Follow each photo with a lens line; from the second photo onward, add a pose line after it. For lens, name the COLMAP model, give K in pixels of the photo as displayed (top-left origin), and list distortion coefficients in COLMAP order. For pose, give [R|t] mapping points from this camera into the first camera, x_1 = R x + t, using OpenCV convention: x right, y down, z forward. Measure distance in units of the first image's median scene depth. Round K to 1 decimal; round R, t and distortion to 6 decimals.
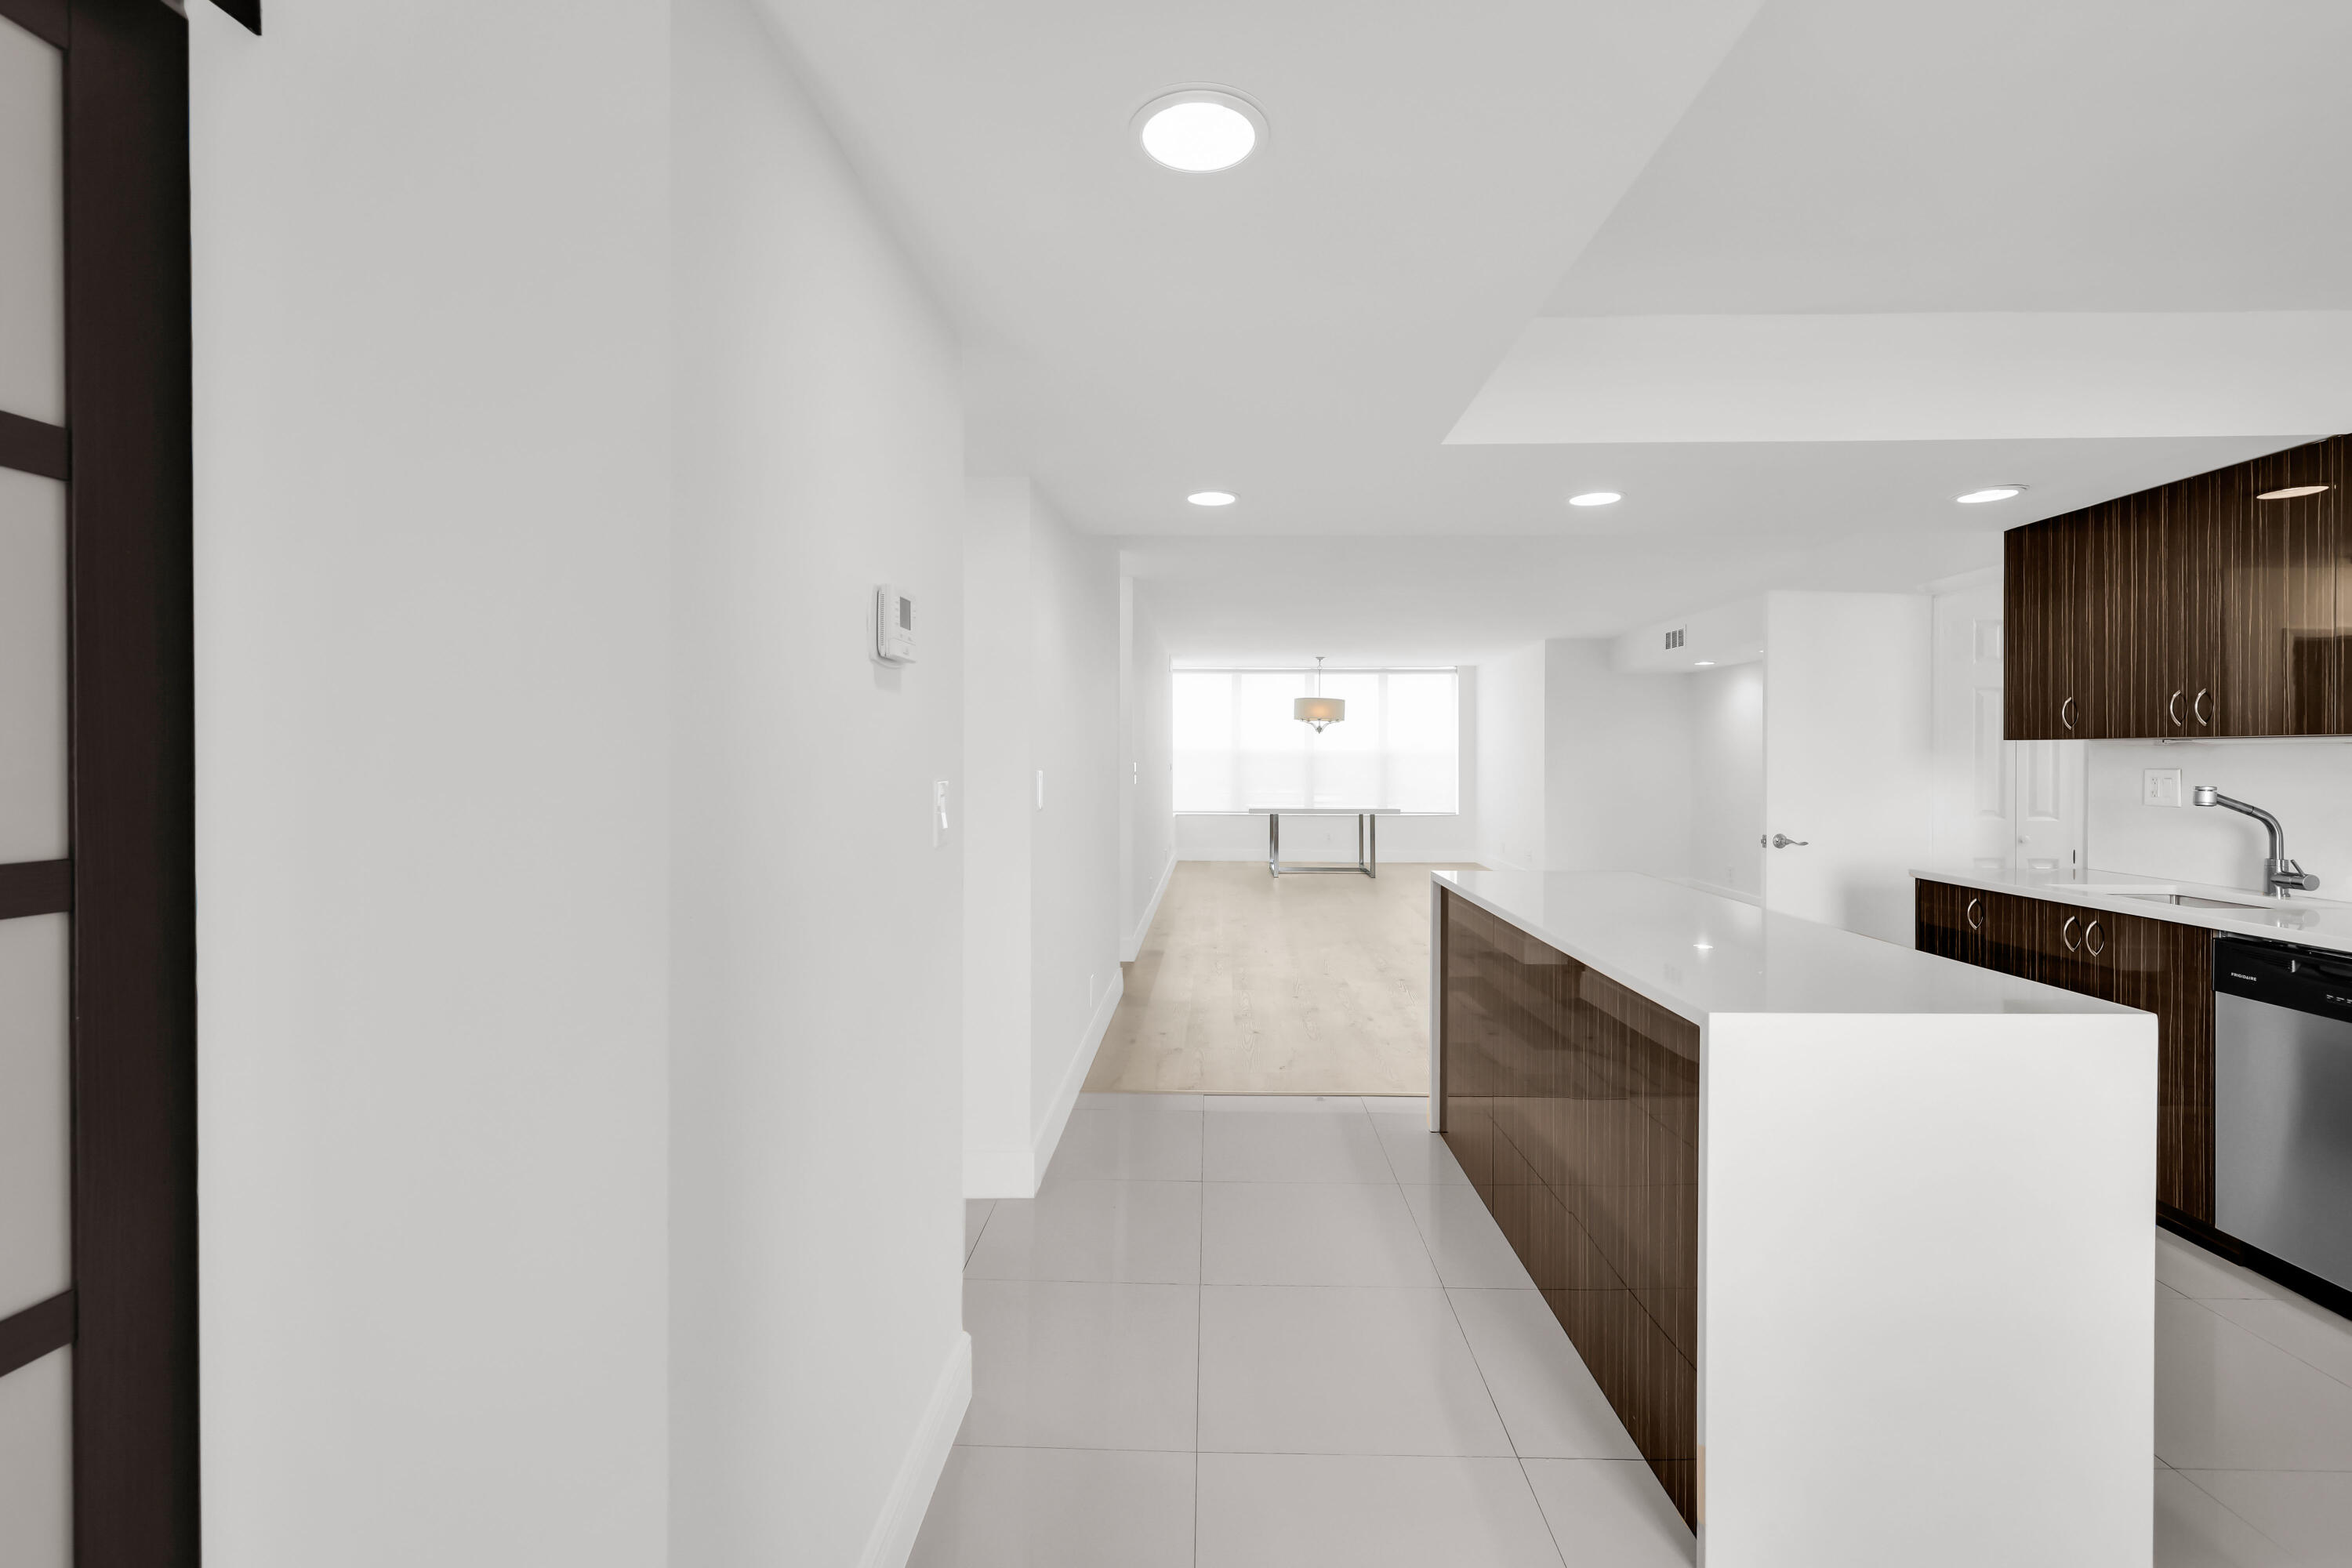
lens RADIAL K [[999.7, 0, 1185.1], [0, 999.7, 760.6], [0, 0, 1]] dist [-0.000116, 0.000299]
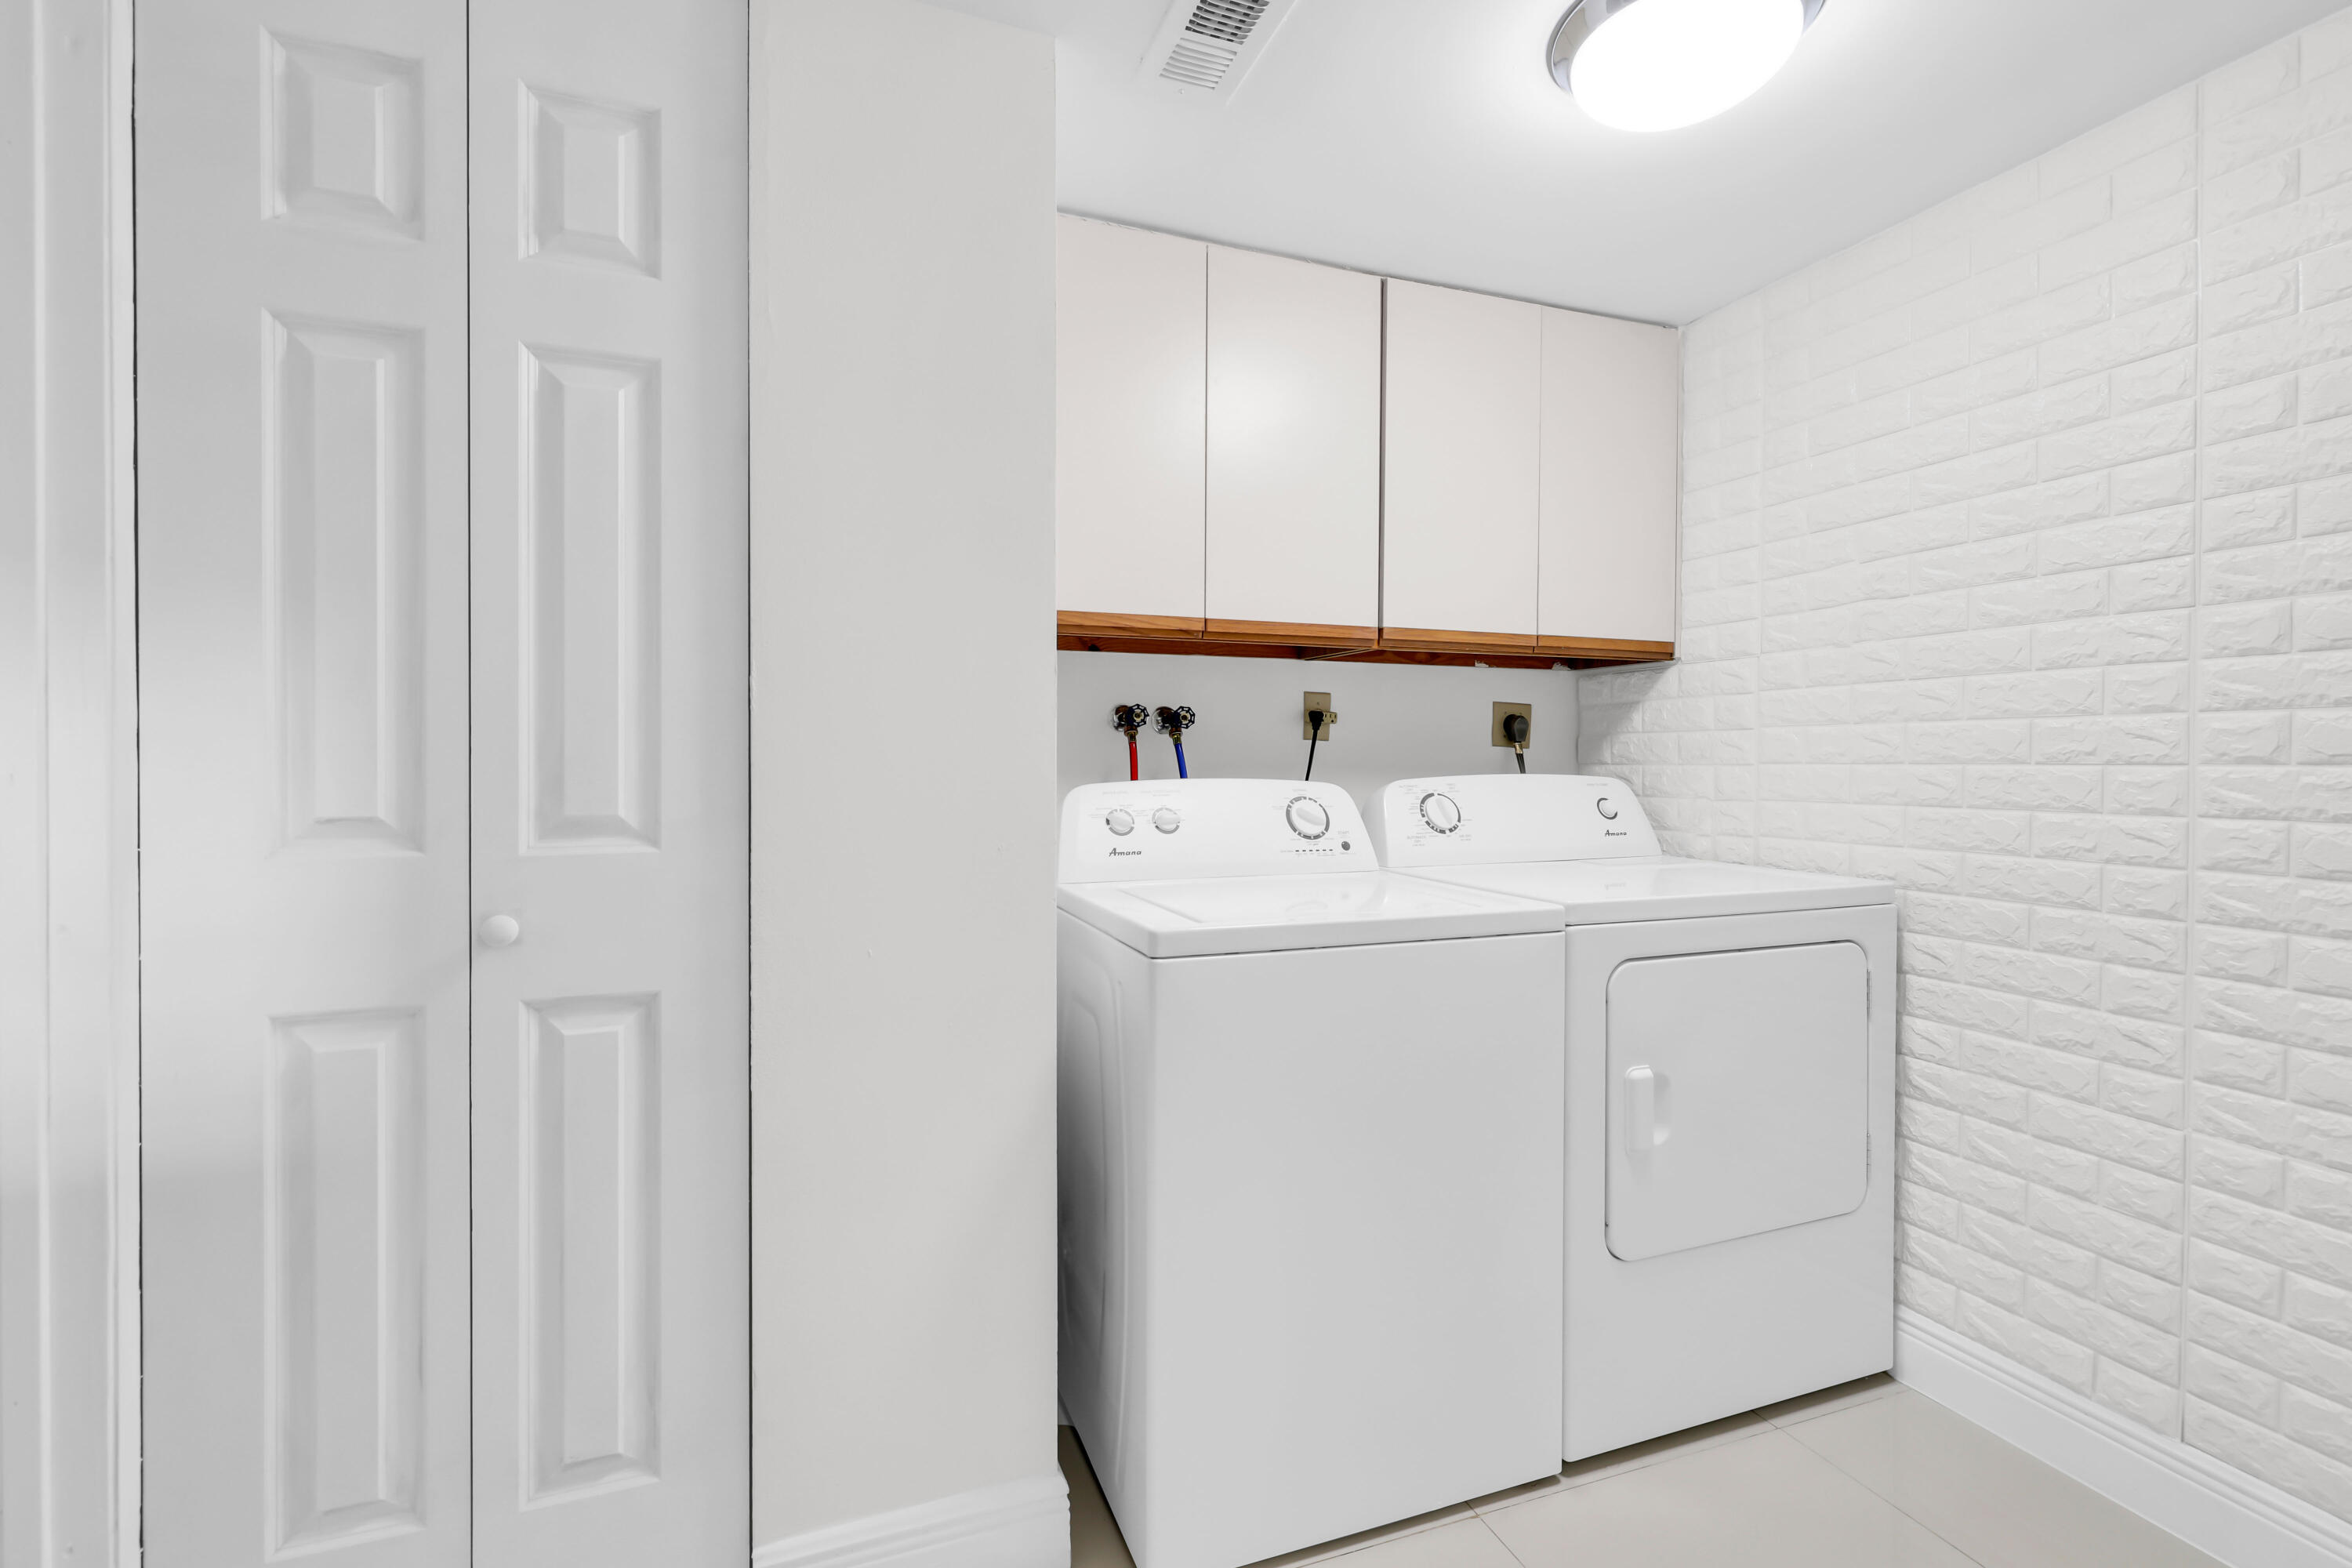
lens RADIAL K [[997.9, 0, 1180.4], [0, 997.9, 772.3], [0, 0, 1]] dist [0.001248, 0.000107]
pose [[0.932539, -0.006236, 0.361015, 0.956341], [0.003884, 0.999966, 0.007240, 0.039105], [-0.361047, -0.005349, 0.932532, 0.731487]]
